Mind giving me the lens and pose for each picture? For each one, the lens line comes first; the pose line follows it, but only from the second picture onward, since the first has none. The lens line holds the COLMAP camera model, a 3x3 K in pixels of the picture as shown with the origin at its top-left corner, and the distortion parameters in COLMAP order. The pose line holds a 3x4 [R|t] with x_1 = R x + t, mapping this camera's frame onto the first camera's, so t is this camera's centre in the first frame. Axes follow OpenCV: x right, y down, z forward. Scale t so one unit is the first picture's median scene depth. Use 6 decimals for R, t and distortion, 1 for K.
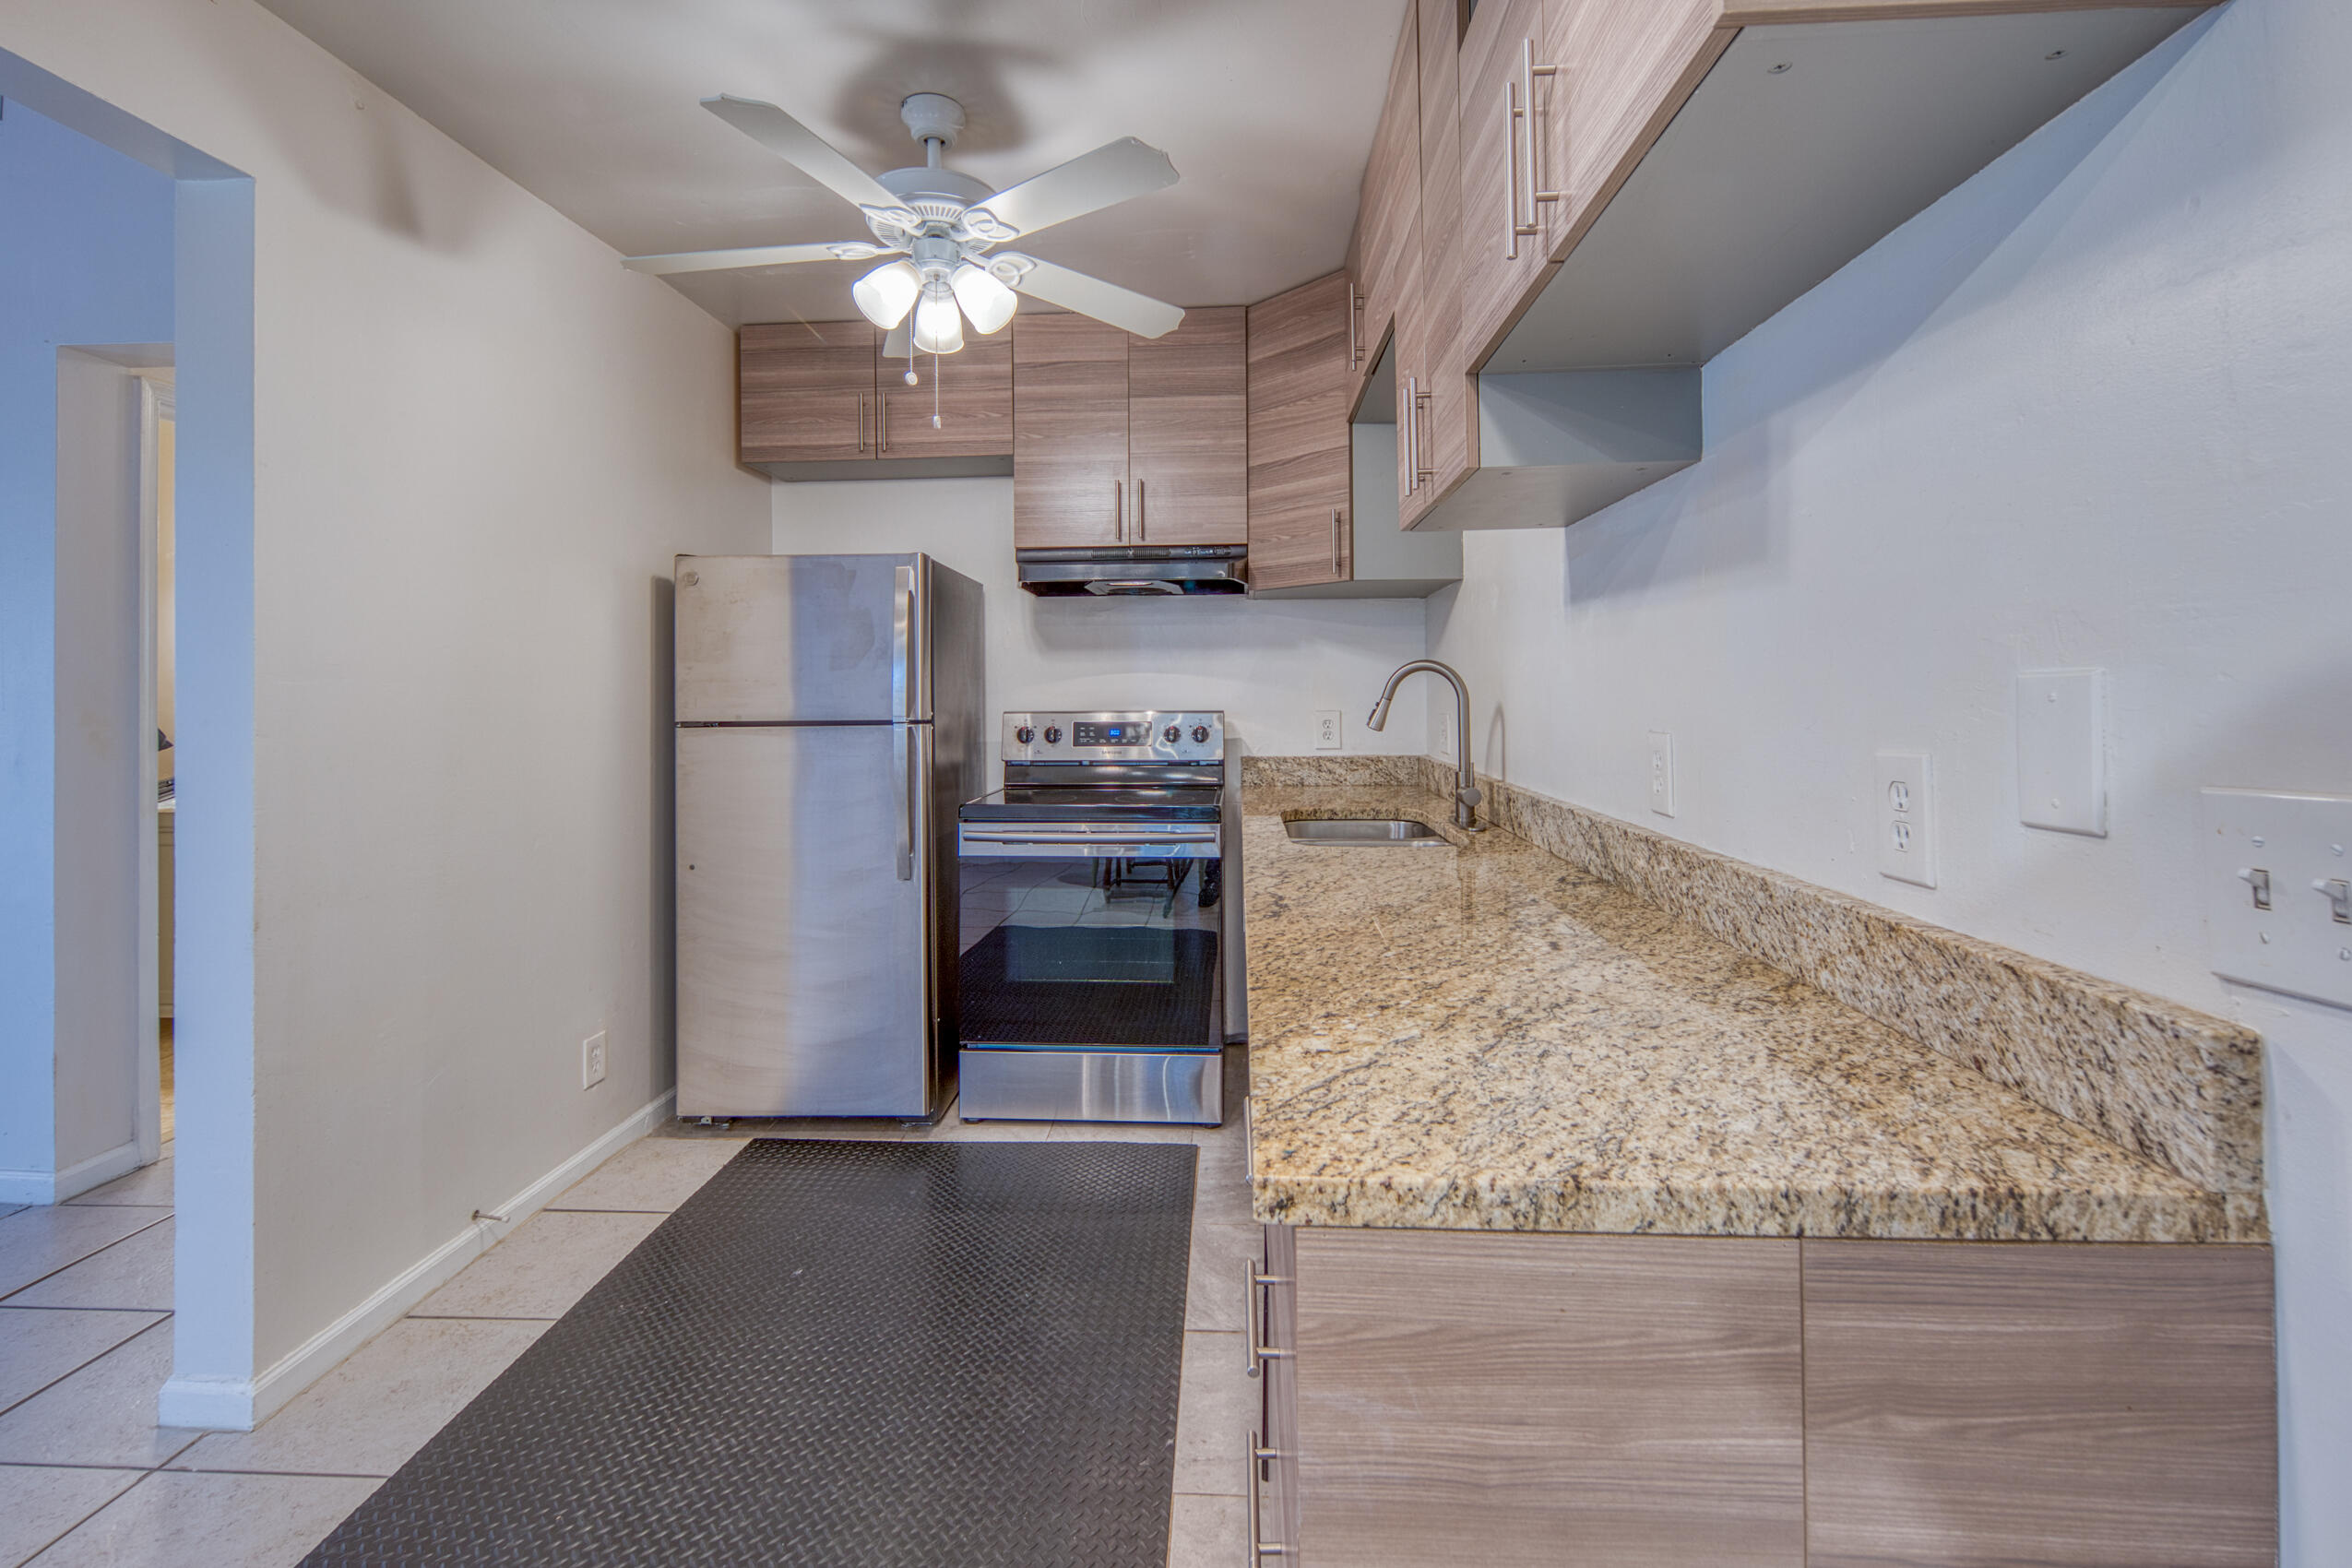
lens RADIAL K [[1045.0, 0, 1166.9], [0, 1045.0, 671.5], [0, 0, 1]] dist [0.012401, -0.004616]
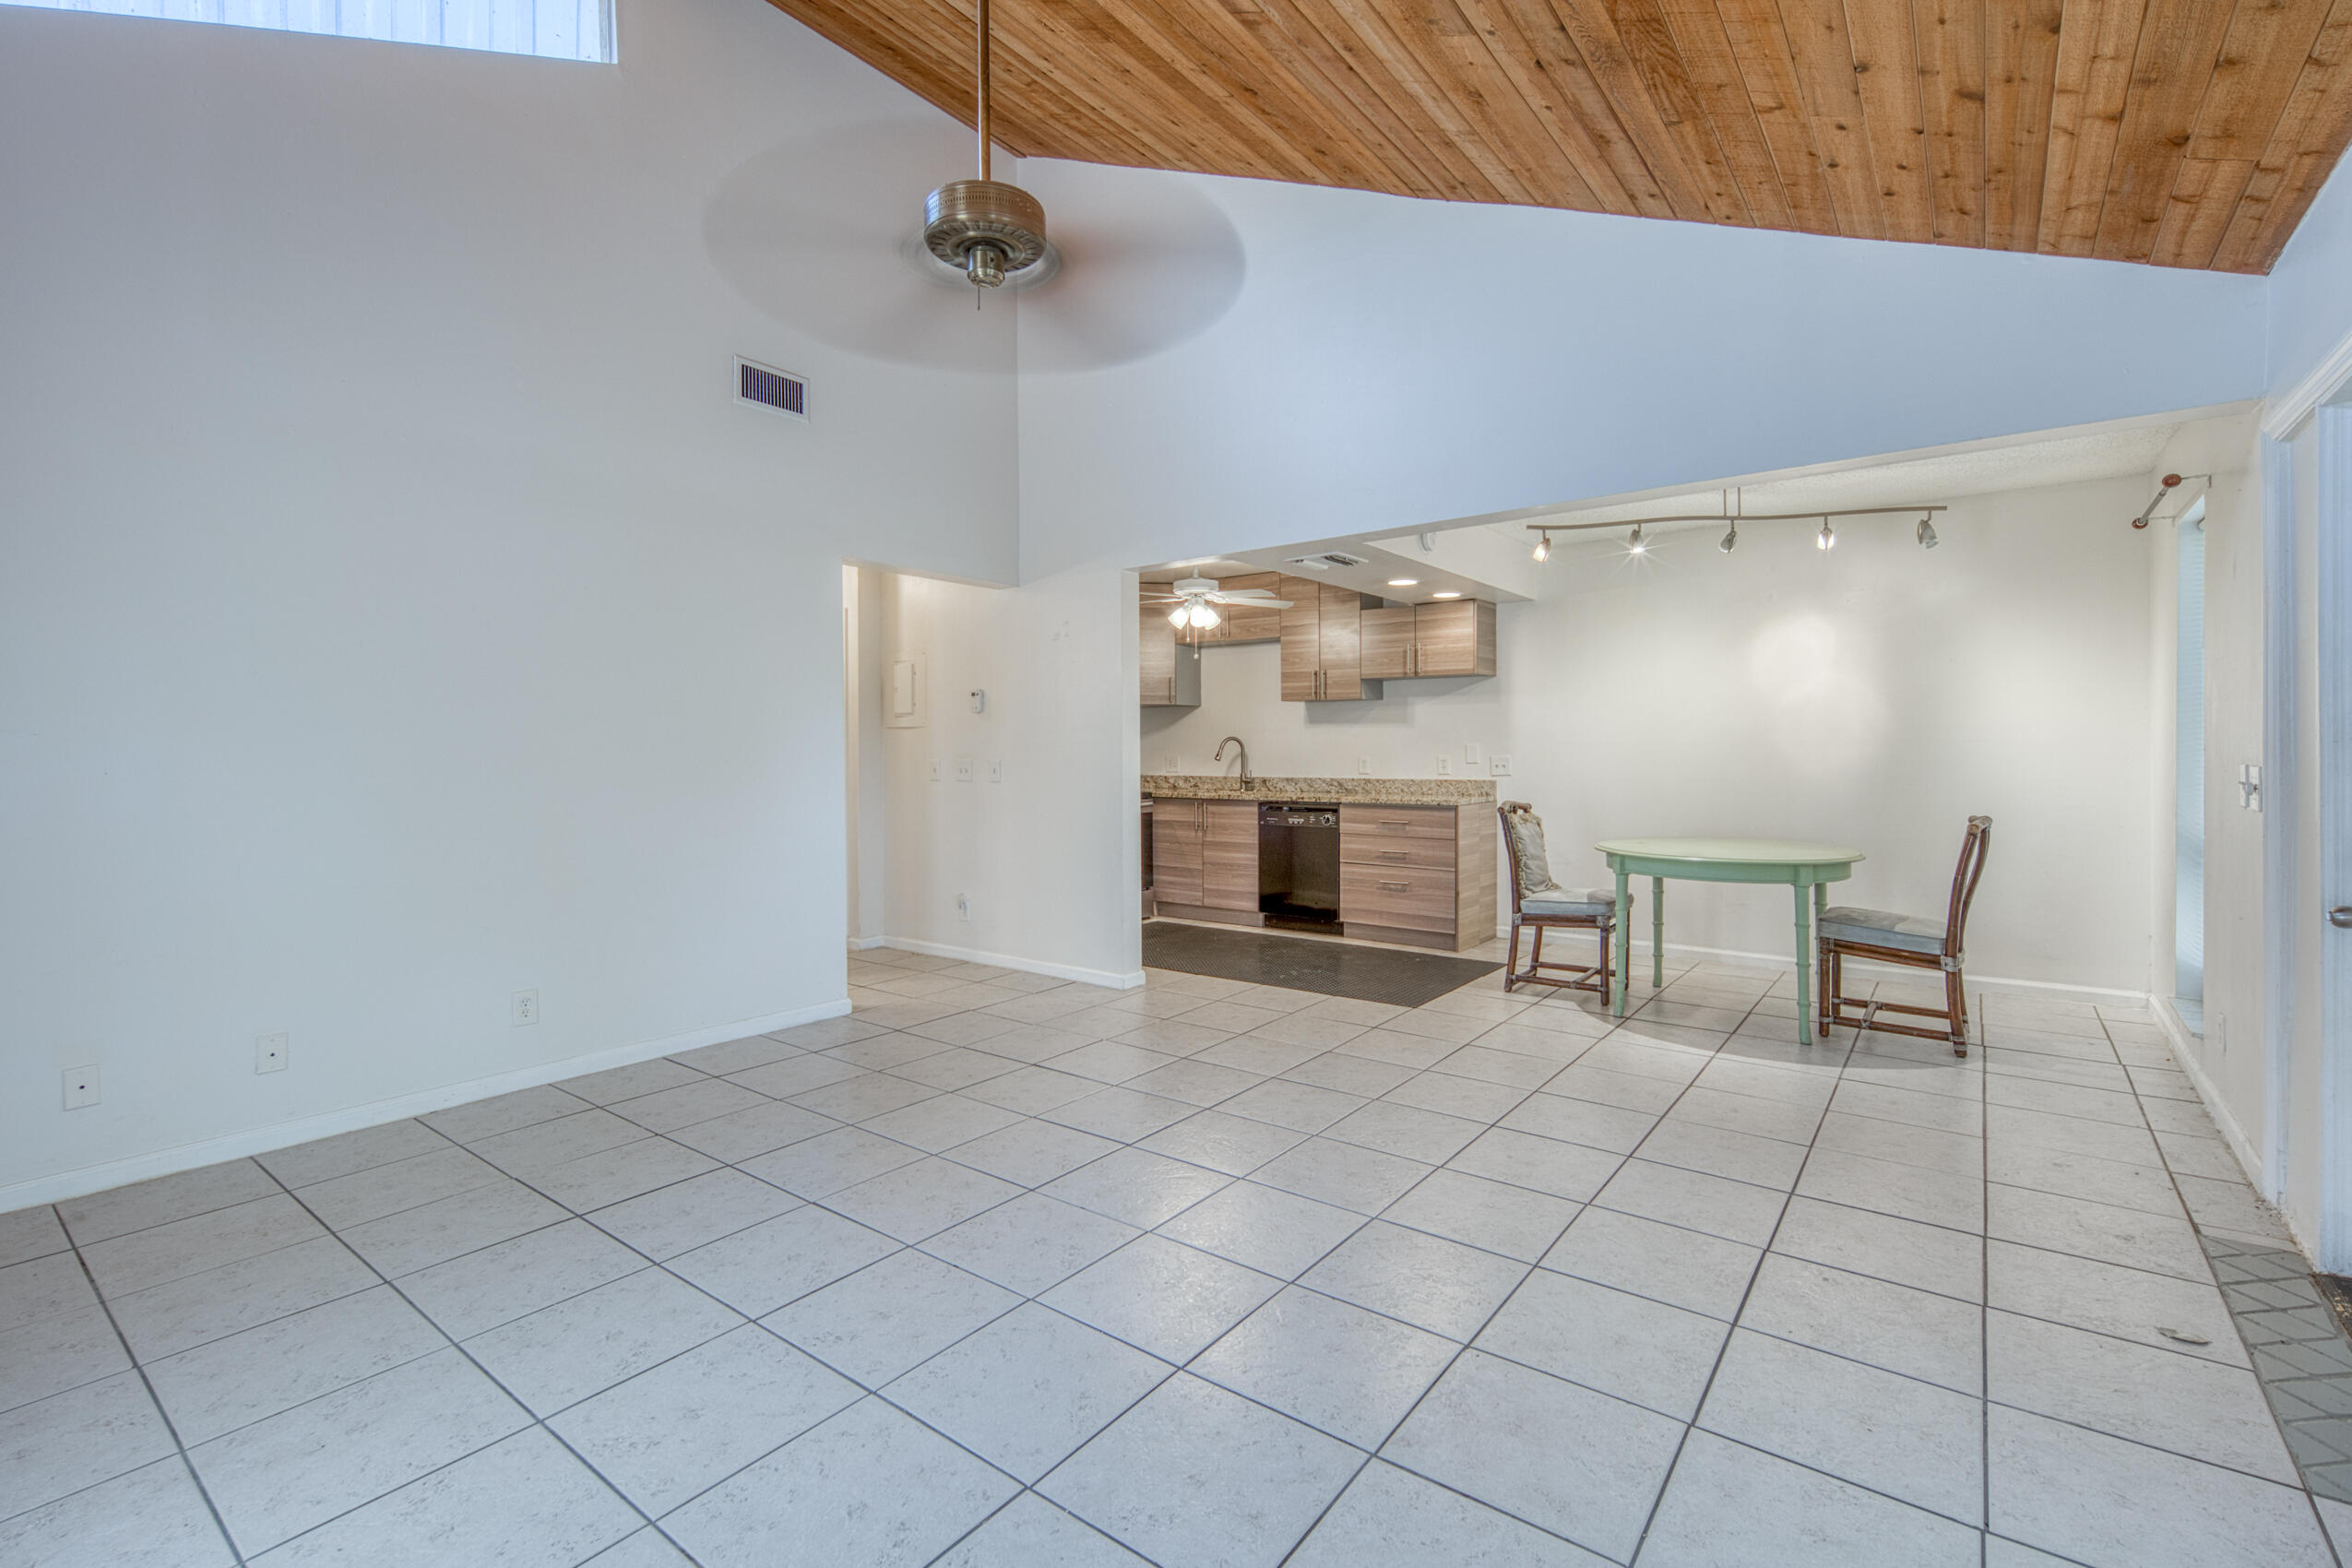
lens RADIAL K [[1045.0, 0, 1151.8], [0, 1045.0, 756.0], [0, 0, 1]] dist [0.012401, -0.004616]
pose [[0.576269, 0.002001, 0.817257, -1.857972], [-0.016863, 0.999813, 0.009443, 0.015513], [-0.817086, -0.019223, 0.576196, -0.426713]]
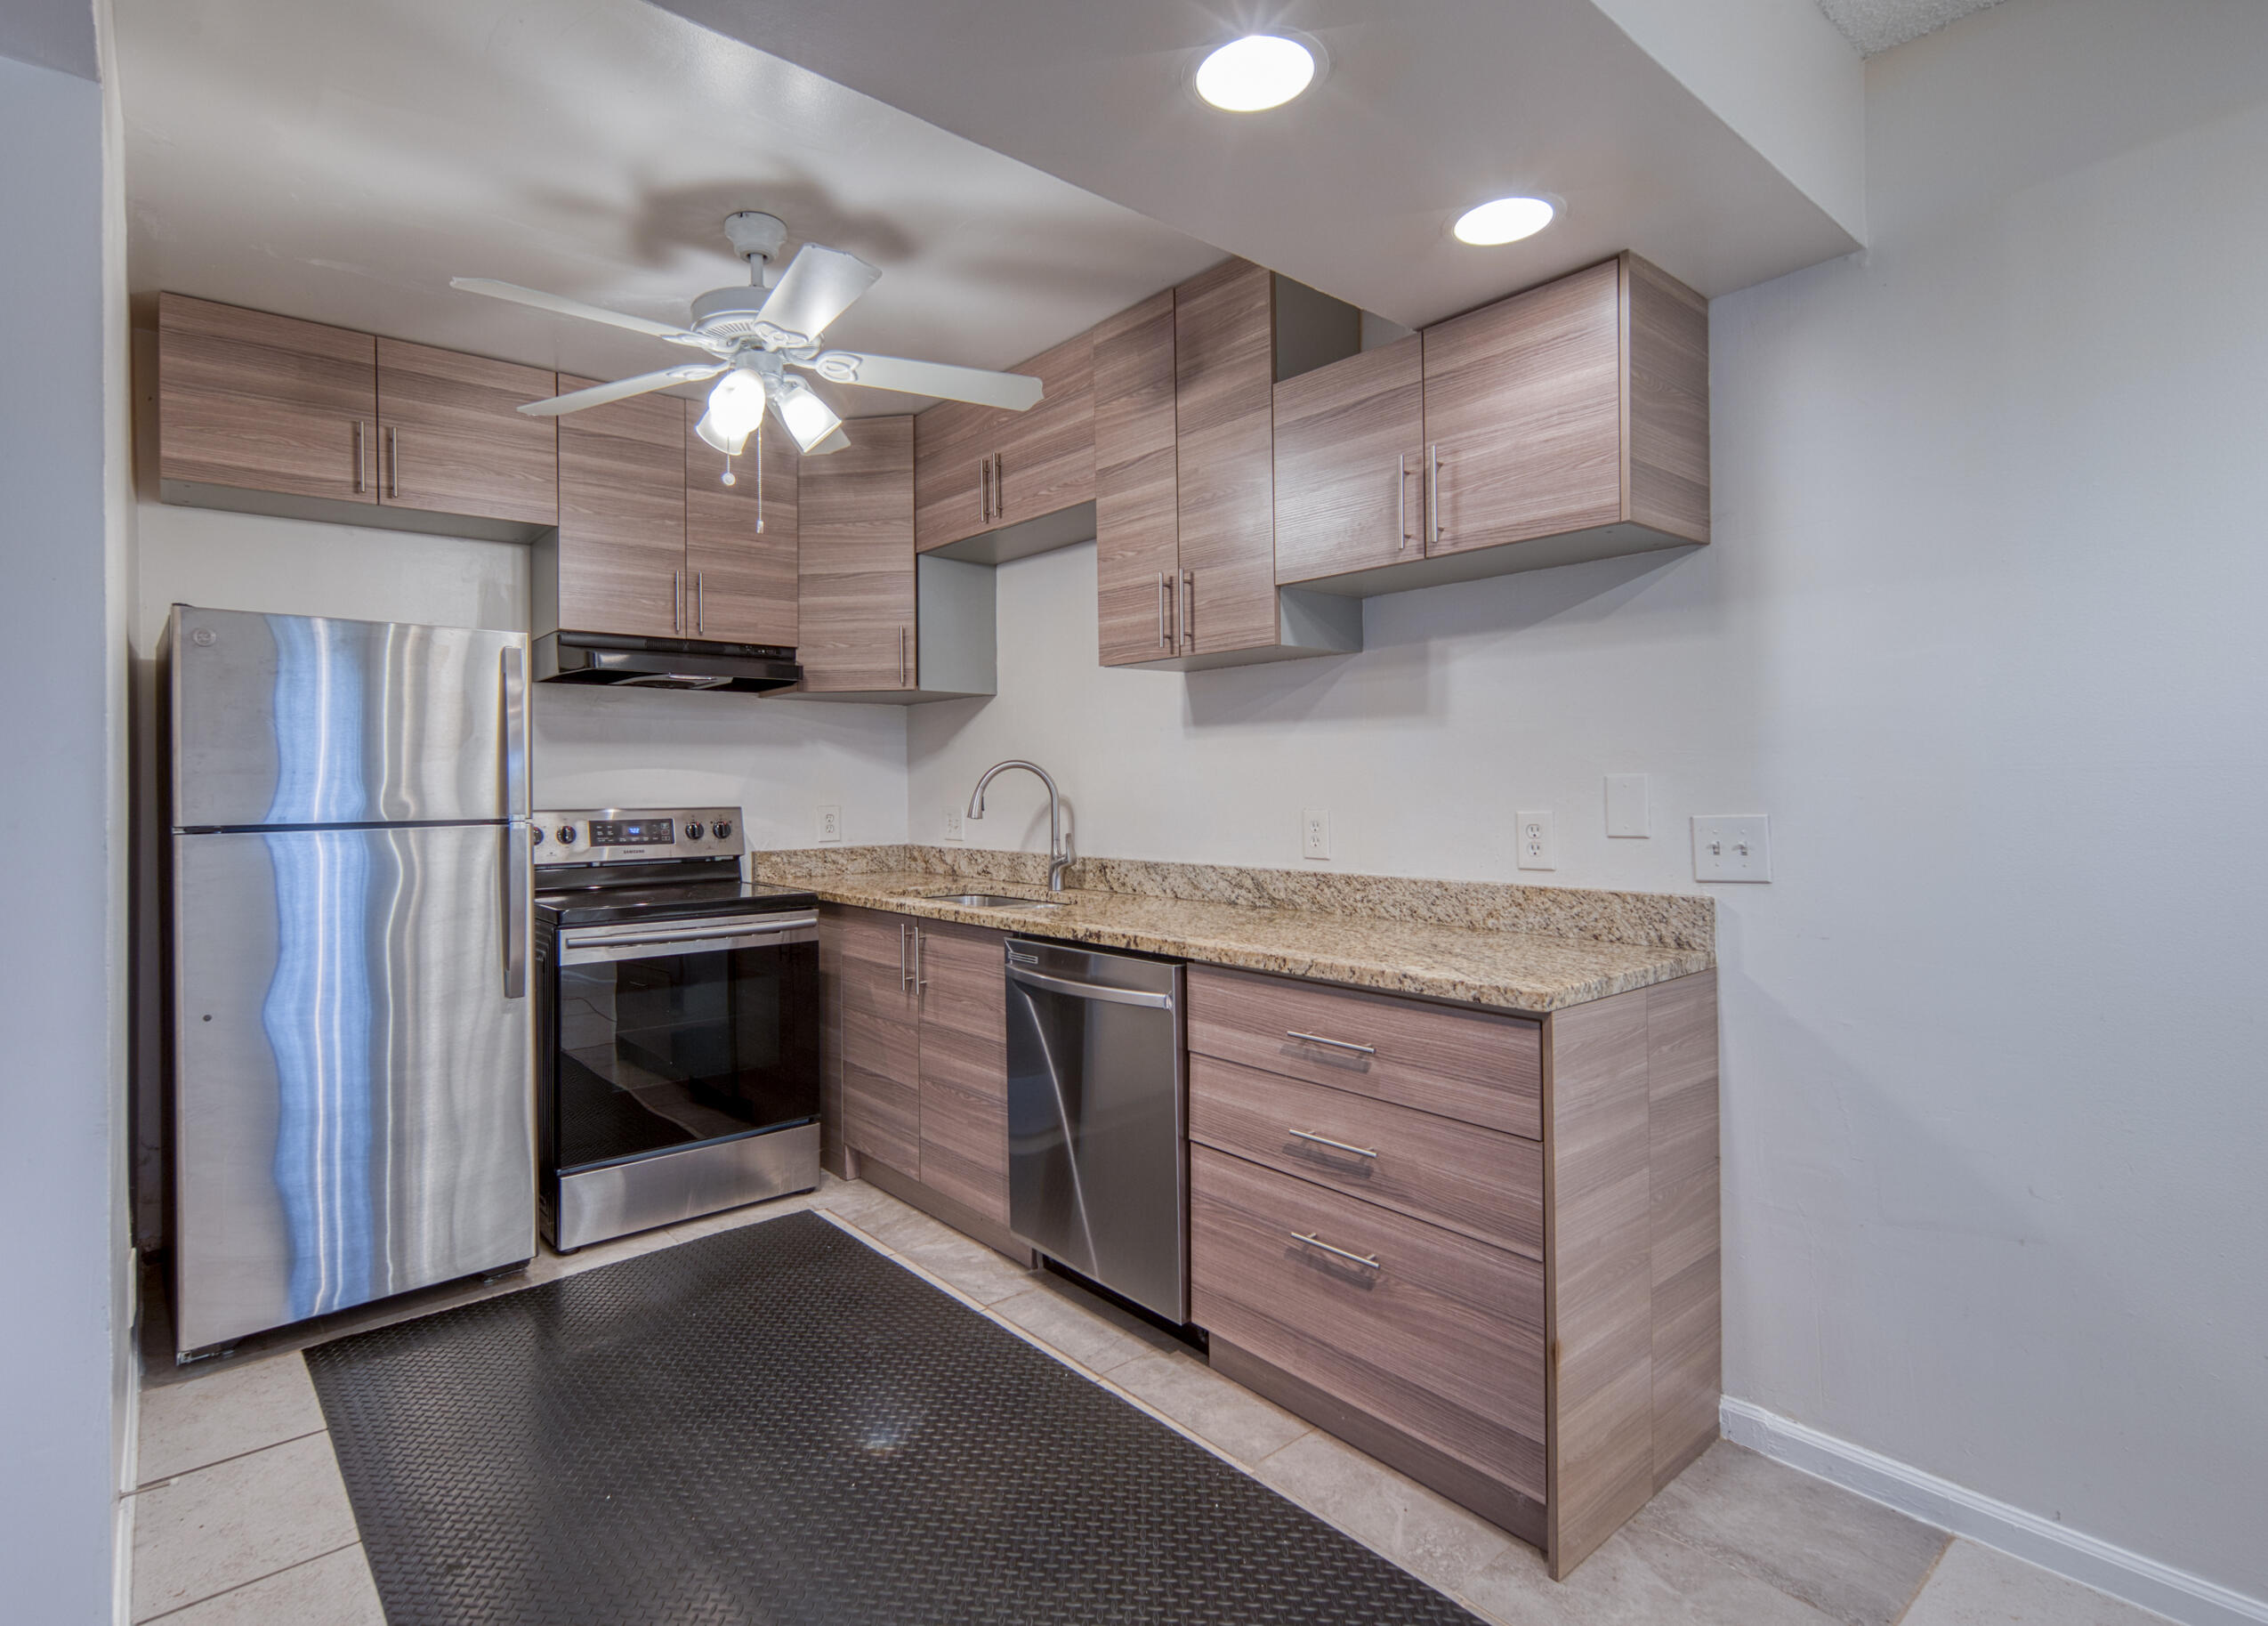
lens RADIAL K [[1124.0, 0, 1062.5], [0, 1124.0, 781.7], [0, 0, 1]] dist [0.015880, -0.000072]
pose [[0.736799, 0.004301, 0.676098, -0.508230], [-0.010768, 0.999928, 0.005374, 0.004178], [-0.676026, -0.011240, 0.736792, -0.021084]]
